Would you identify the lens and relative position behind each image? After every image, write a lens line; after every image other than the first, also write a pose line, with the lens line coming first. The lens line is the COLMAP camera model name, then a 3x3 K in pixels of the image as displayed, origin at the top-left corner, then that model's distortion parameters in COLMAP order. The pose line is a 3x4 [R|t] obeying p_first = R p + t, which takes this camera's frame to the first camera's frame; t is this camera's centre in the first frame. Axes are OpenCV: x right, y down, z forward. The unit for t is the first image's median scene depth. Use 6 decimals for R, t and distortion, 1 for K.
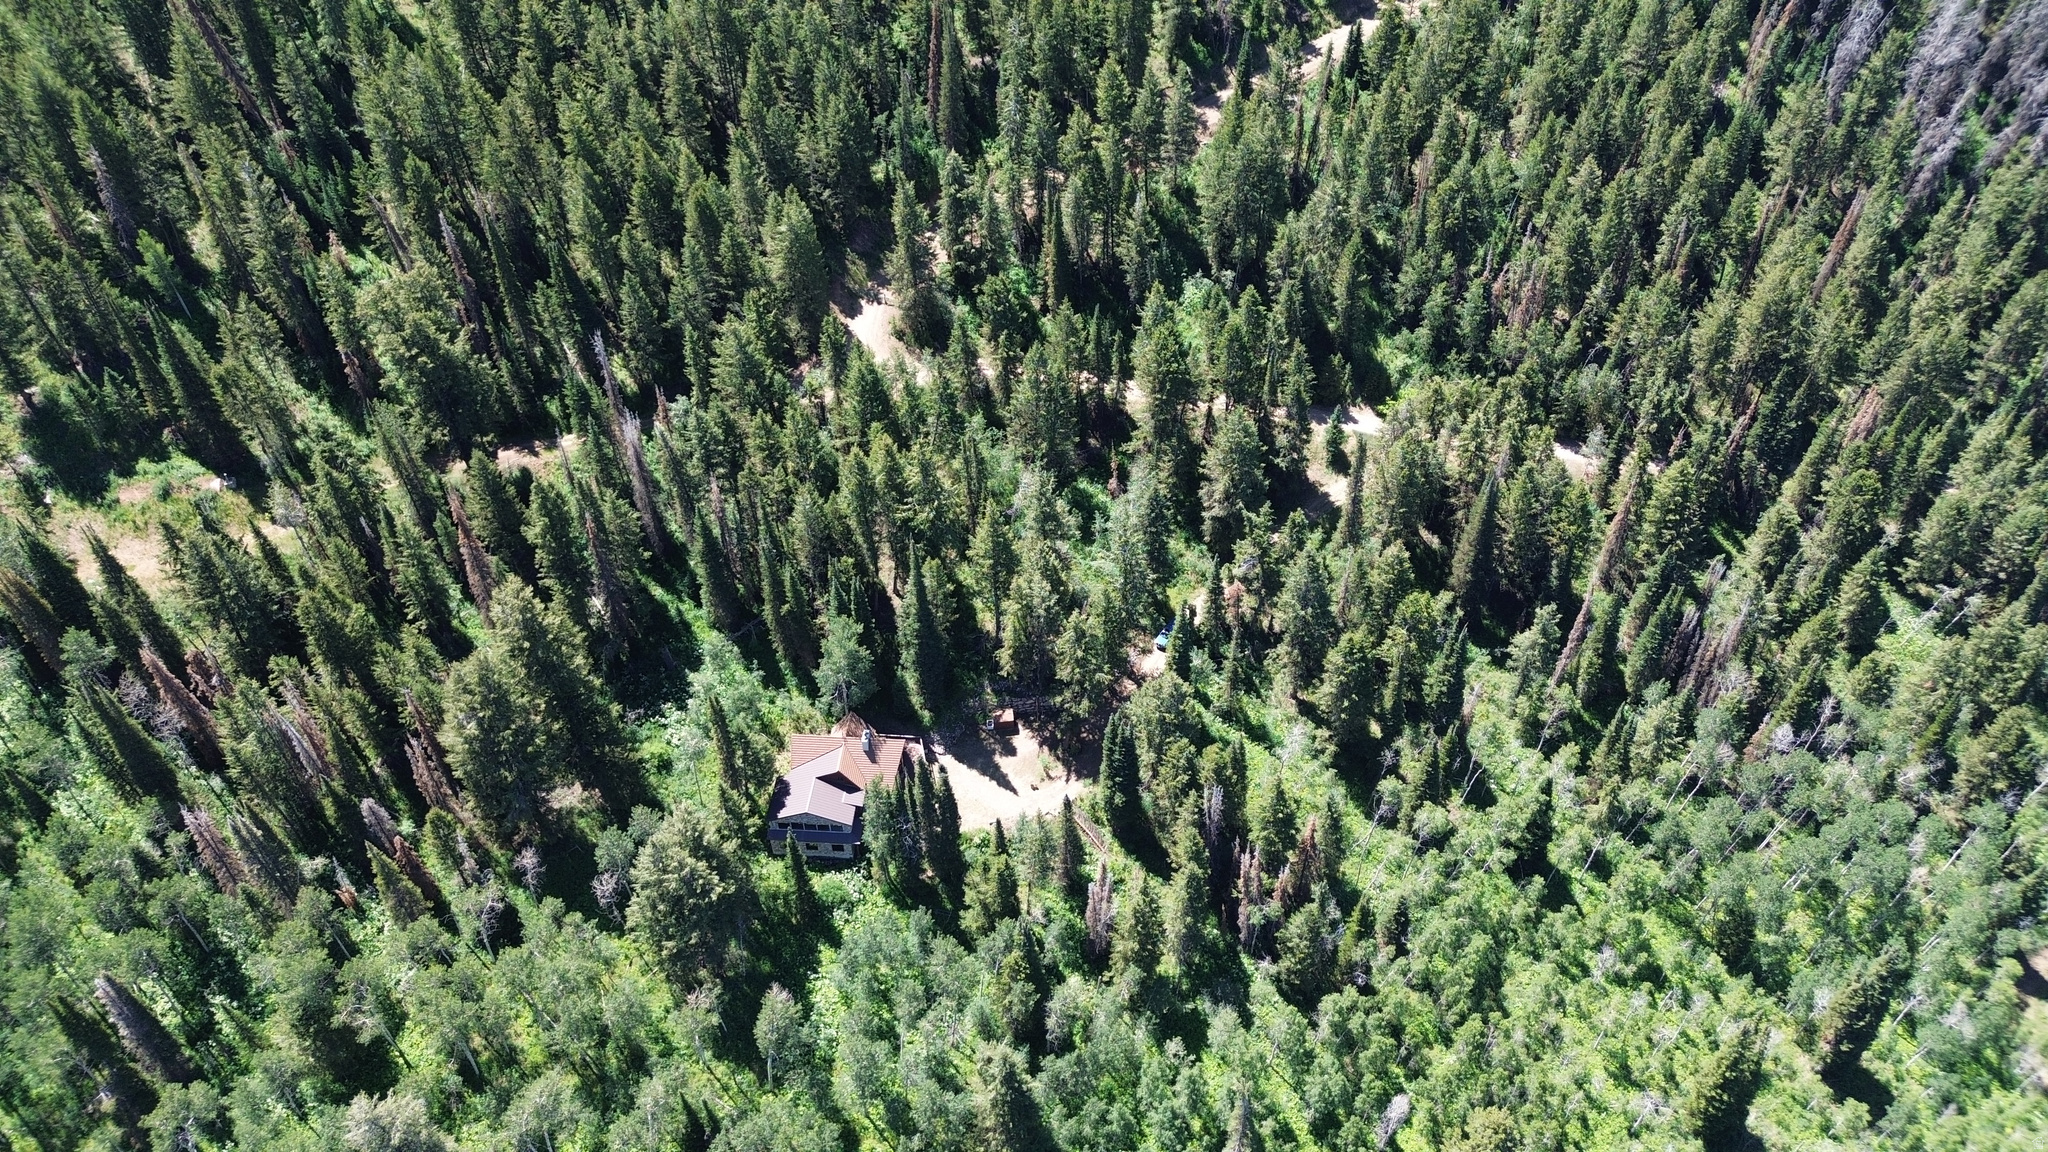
lens RADIAL K [[1436.6, 0, 1041.0], [0, 1436.6, 568.4], [0, 0, 1]] dist [0.059469, -0.046113]
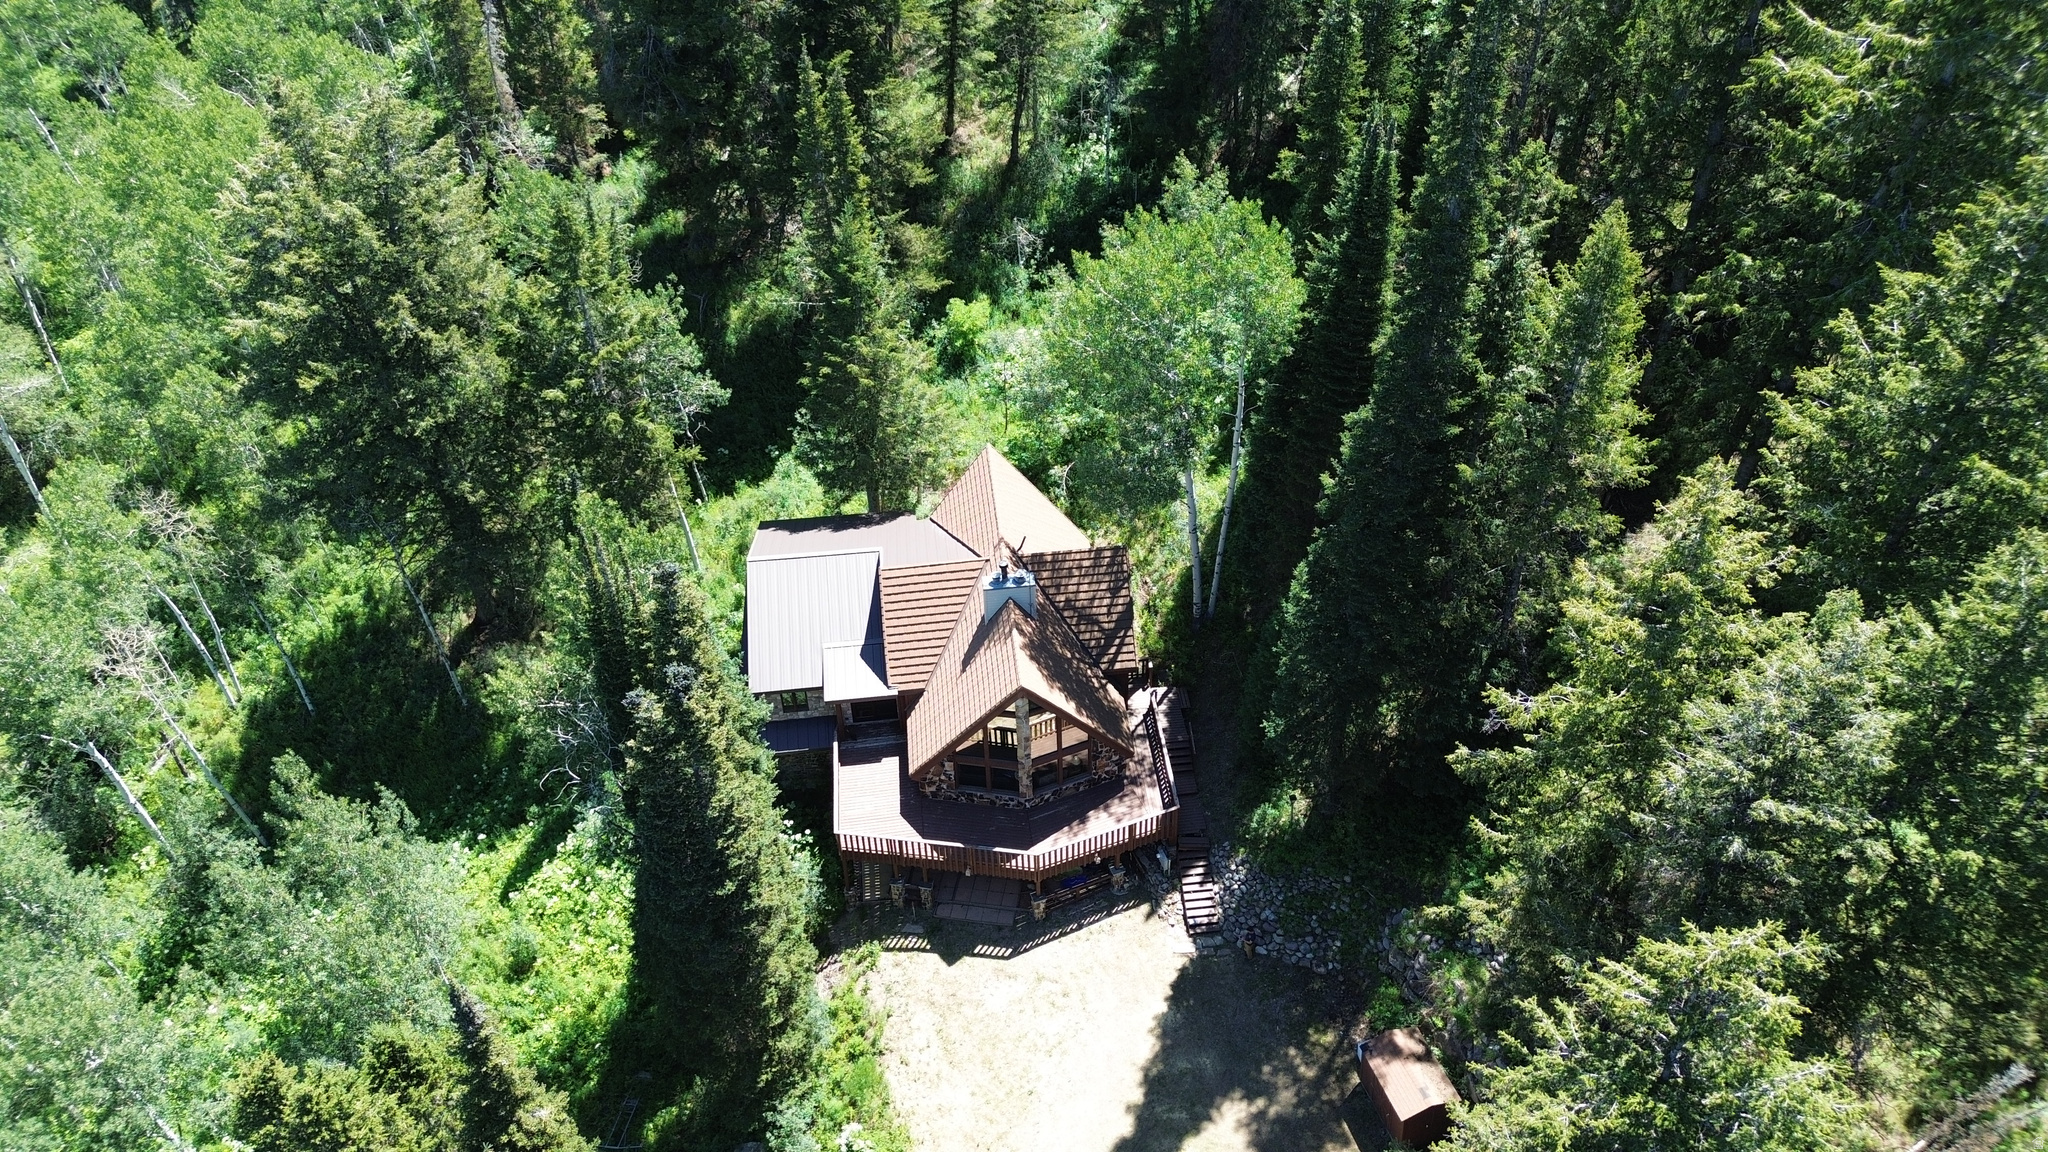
lens RADIAL K [[1436.6, 0, 1031.9], [0, 1436.6, 580.5], [0, 0, 1]] dist [0.059469, -0.046113]
pose [[0.171364, 0.644354, -0.745280, 0.093171], [-0.657610, 0.638096, 0.400479, -0.002628], [0.733610, 0.421476, 0.533080, 0.841047]]
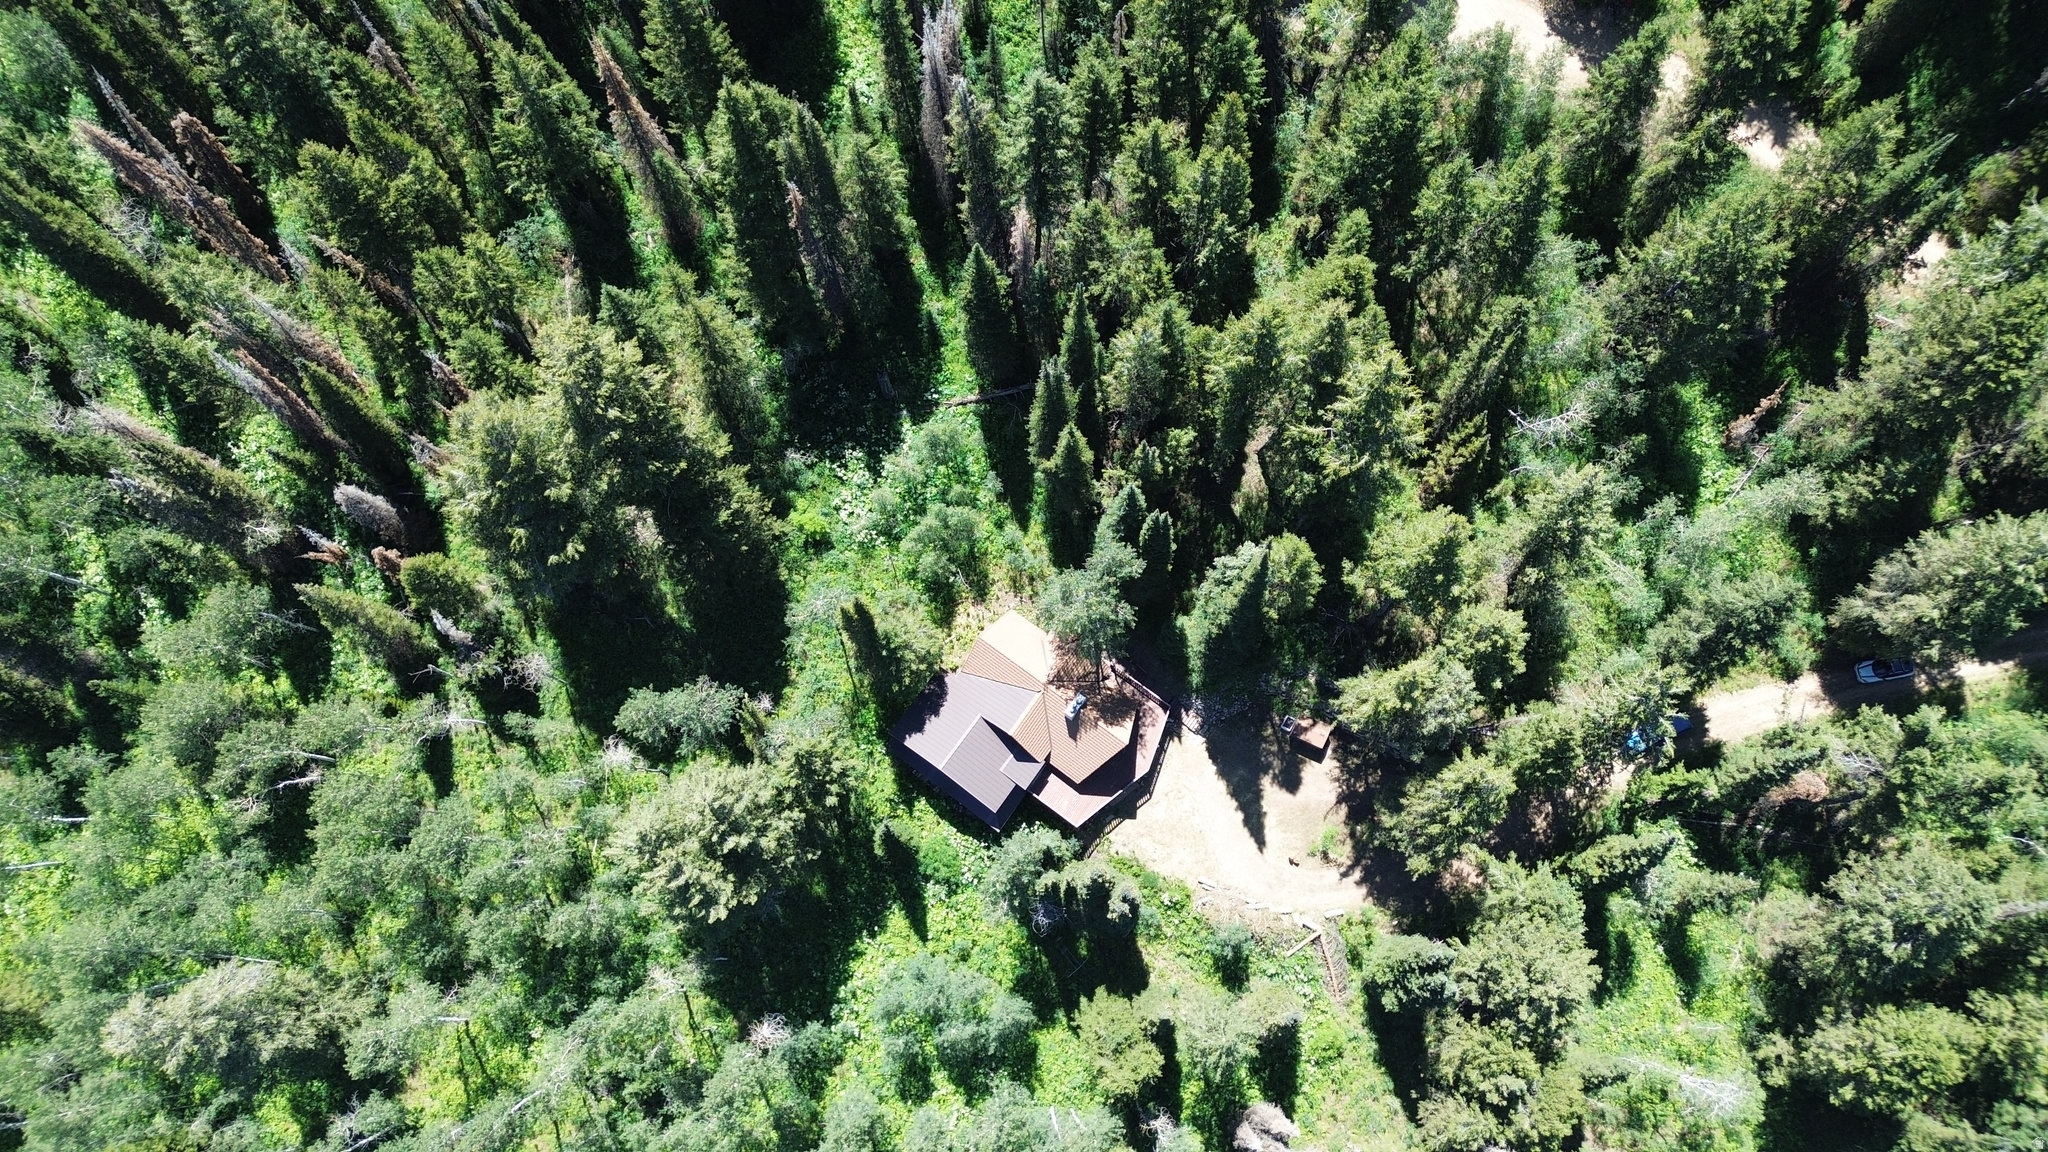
lens RADIAL K [[1436.6, 0, 1019.9], [0, 1436.6, 569.7], [0, 0, 1]] dist [0.059469, -0.046113]
pose [[0.844973, 0.515225, -0.143402, -0.082454], [-0.357346, 0.743409, 0.565373, -0.264838], [0.397901, -0.426481, 0.812274, 0.508736]]
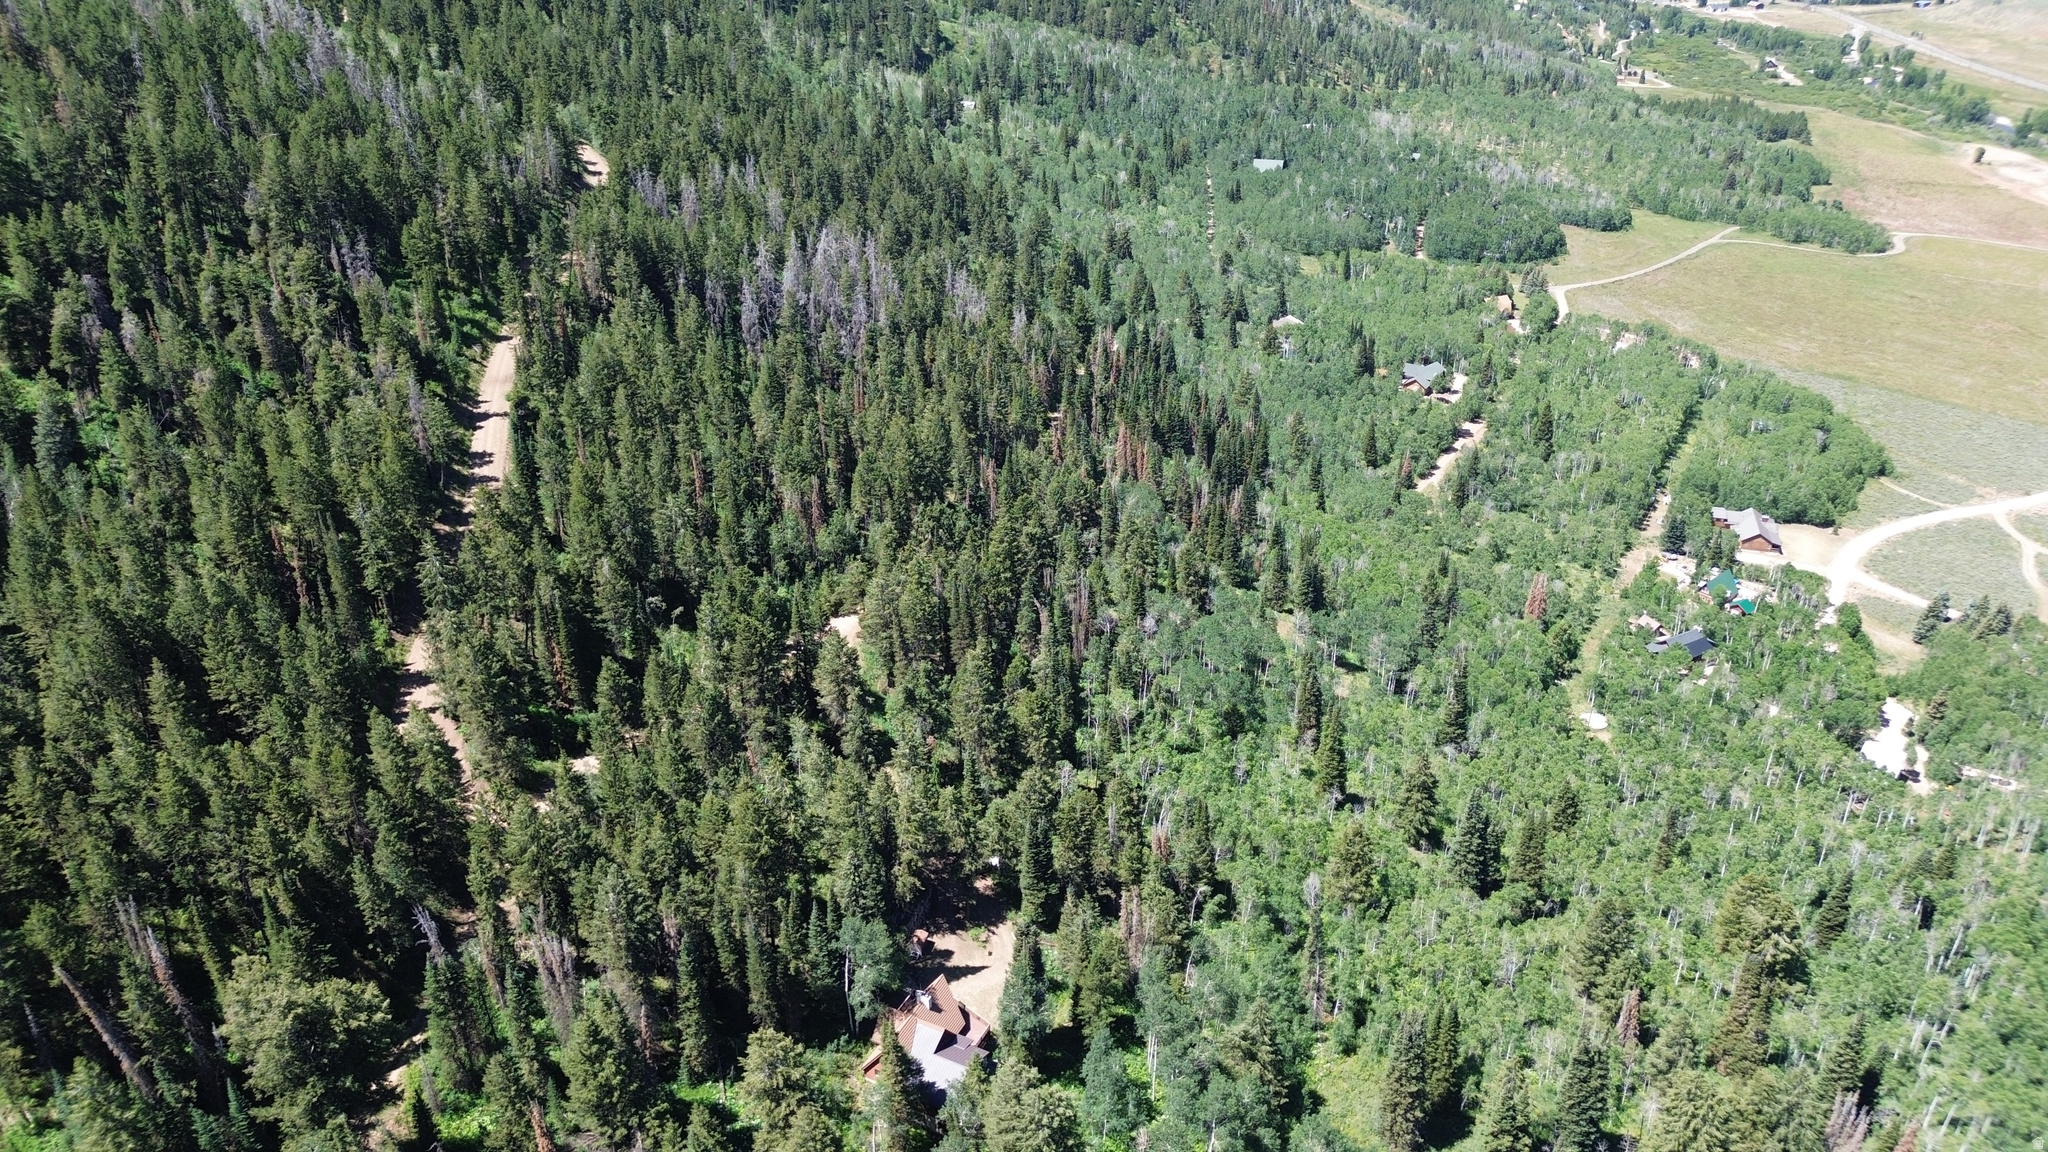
lens RADIAL K [[1436.6, 0, 1025.0], [0, 1436.6, 575.2], [0, 0, 1]] dist [0.059469, -0.046113]
pose [[0.387179, -0.433502, 0.813737, -0.817733], [0.640294, 0.761461, 0.100999, -0.178845], [-0.663413, 0.481926, 0.572391, 0.188240]]
